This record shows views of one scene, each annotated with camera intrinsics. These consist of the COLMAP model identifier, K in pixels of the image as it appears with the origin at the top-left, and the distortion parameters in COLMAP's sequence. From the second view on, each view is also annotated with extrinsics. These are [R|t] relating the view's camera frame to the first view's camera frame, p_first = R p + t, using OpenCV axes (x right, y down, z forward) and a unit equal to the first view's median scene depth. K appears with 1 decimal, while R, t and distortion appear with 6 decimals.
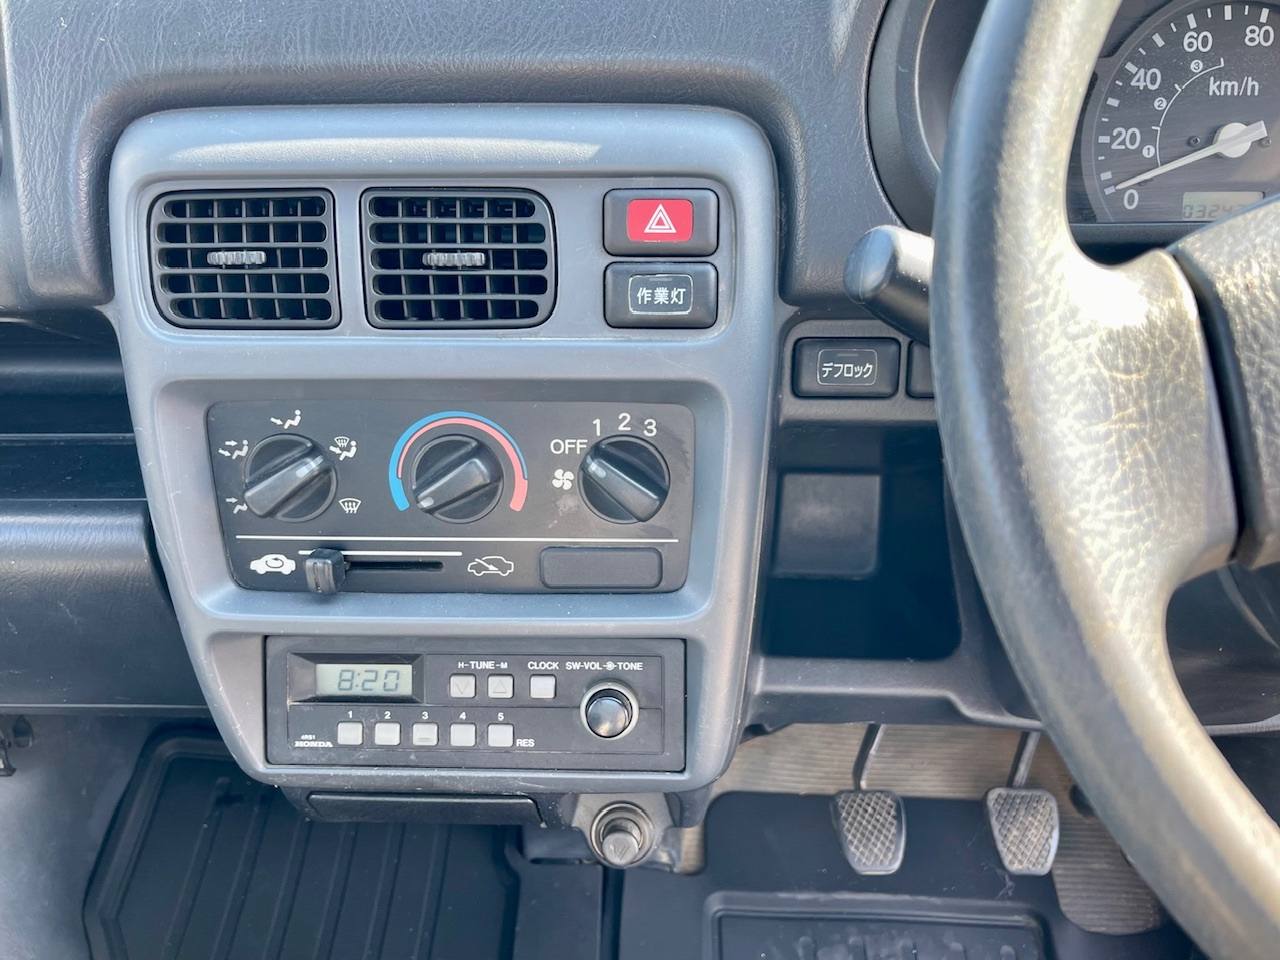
lens RADIAL K [[1111.4, 0, 640.0], [0, 1111.4, 480.0], [0, 0, 1]] dist [0.062079, -0.121194]
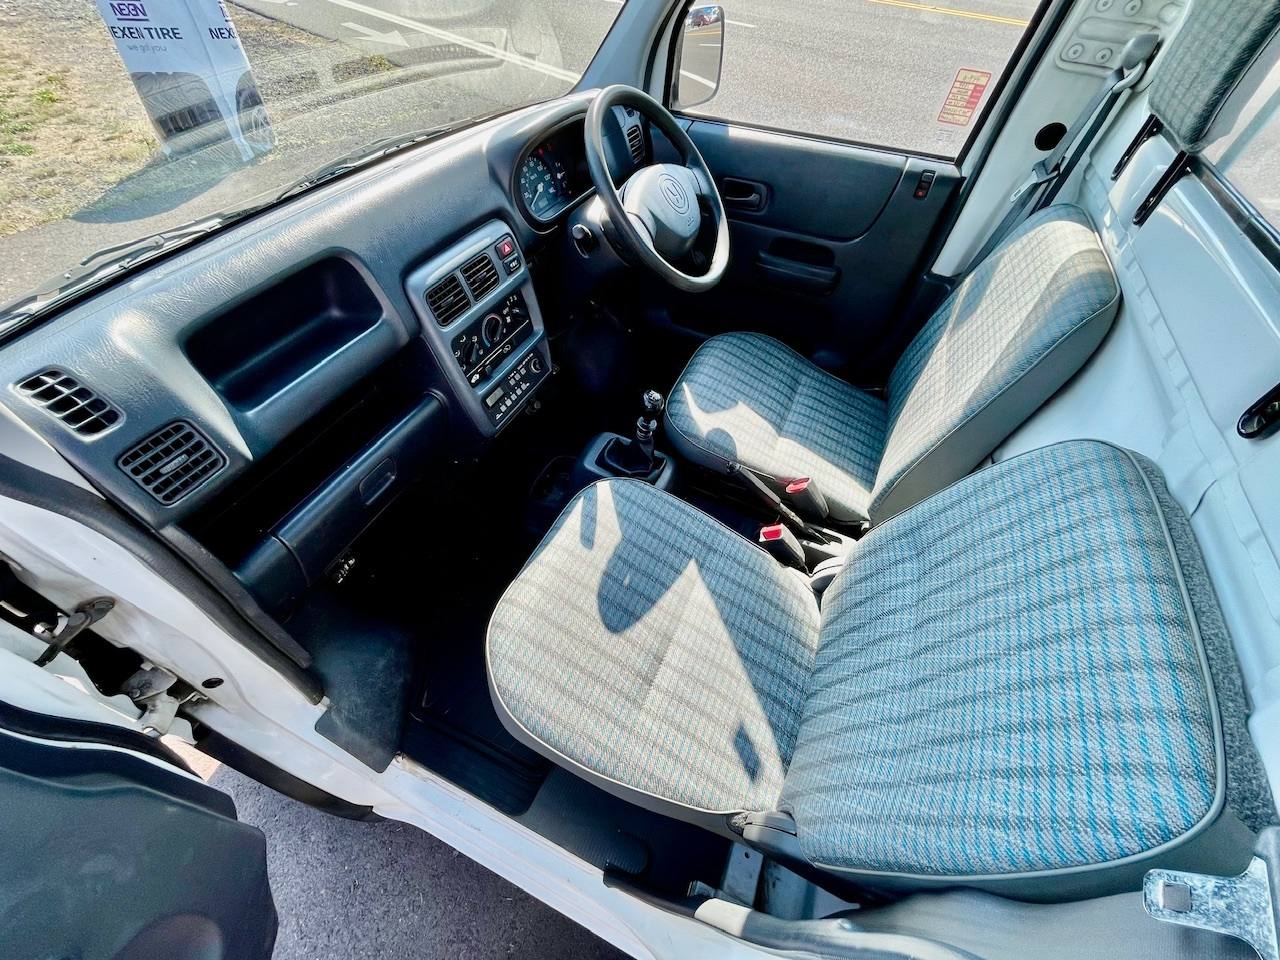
lens RADIAL K [[520.7, 0, 633.3], [0, 520.7, 476.2], [0, 0, 1]] dist [-0.001616, 0.000288]
pose [[0.370748, -0.672735, 0.640292, -1.540024], [0.473636, 0.729991, 0.492729, -0.311080], [-0.798884, 0.120587, 0.589274, -0.466328]]
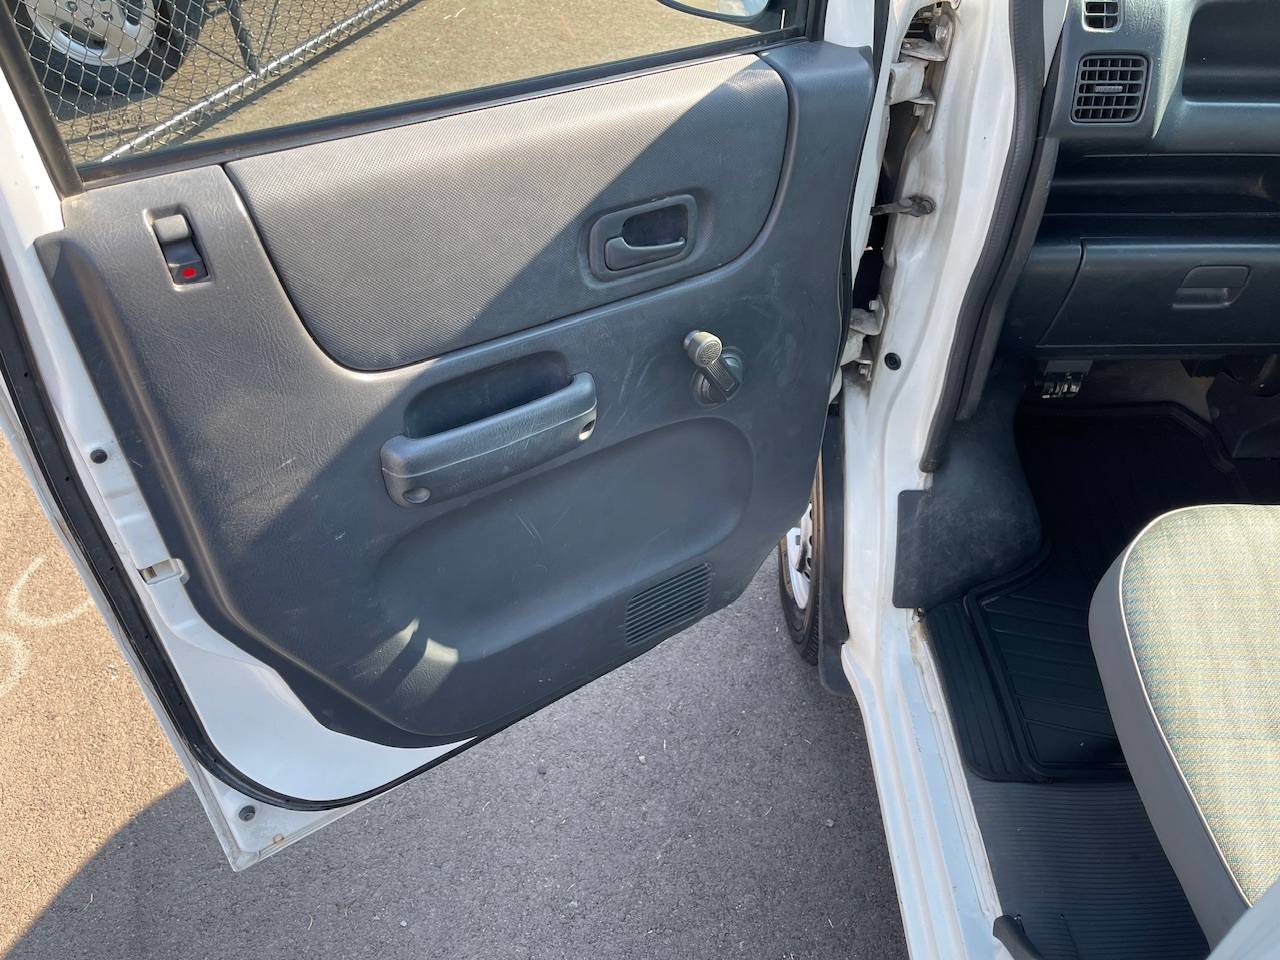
lens RADIAL K [[981.1, 0, 638.8], [0, 981.1, 472.9], [0, 0, 1]] dist [0.082195, -0.124731]
pose [[0.999358, -0.014335, 0.032839, -2.207662], [0.009396, 0.989252, 0.145920, 0.208231], [-0.034578, -0.145517, 0.988751, -1.156763]]
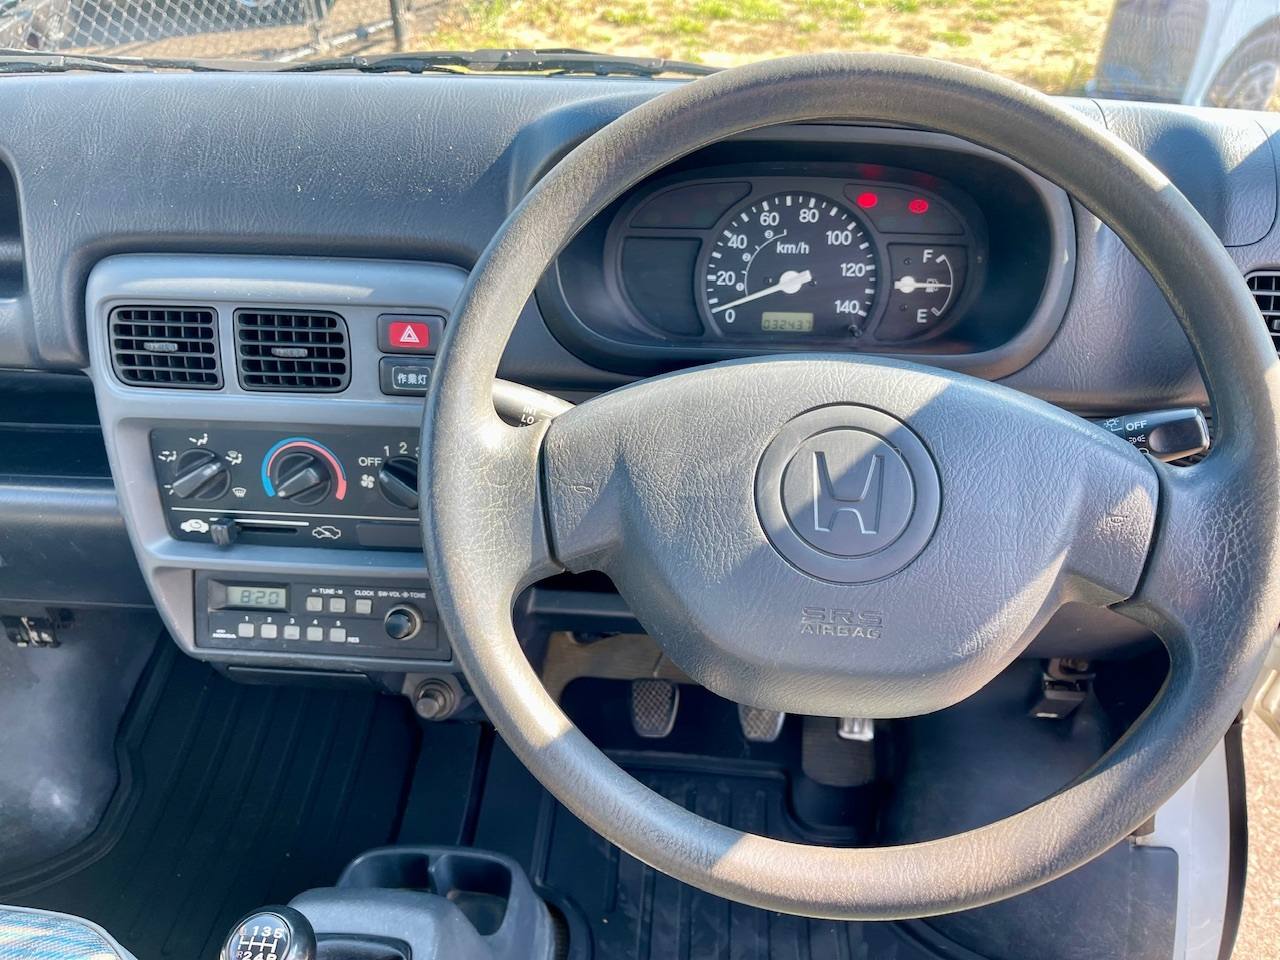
lens RADIAL K [[999.7, 0, 640.2], [0, 999.7, 474.9], [0, 0, 1]] dist [0.056966, -0.097860]
pose [[0.999097, 0.033035, -0.026722, 0.363379], [-0.031073, 0.997009, 0.070768, -0.124780], [0.028980, -0.069874, 0.997135, -0.444455]]
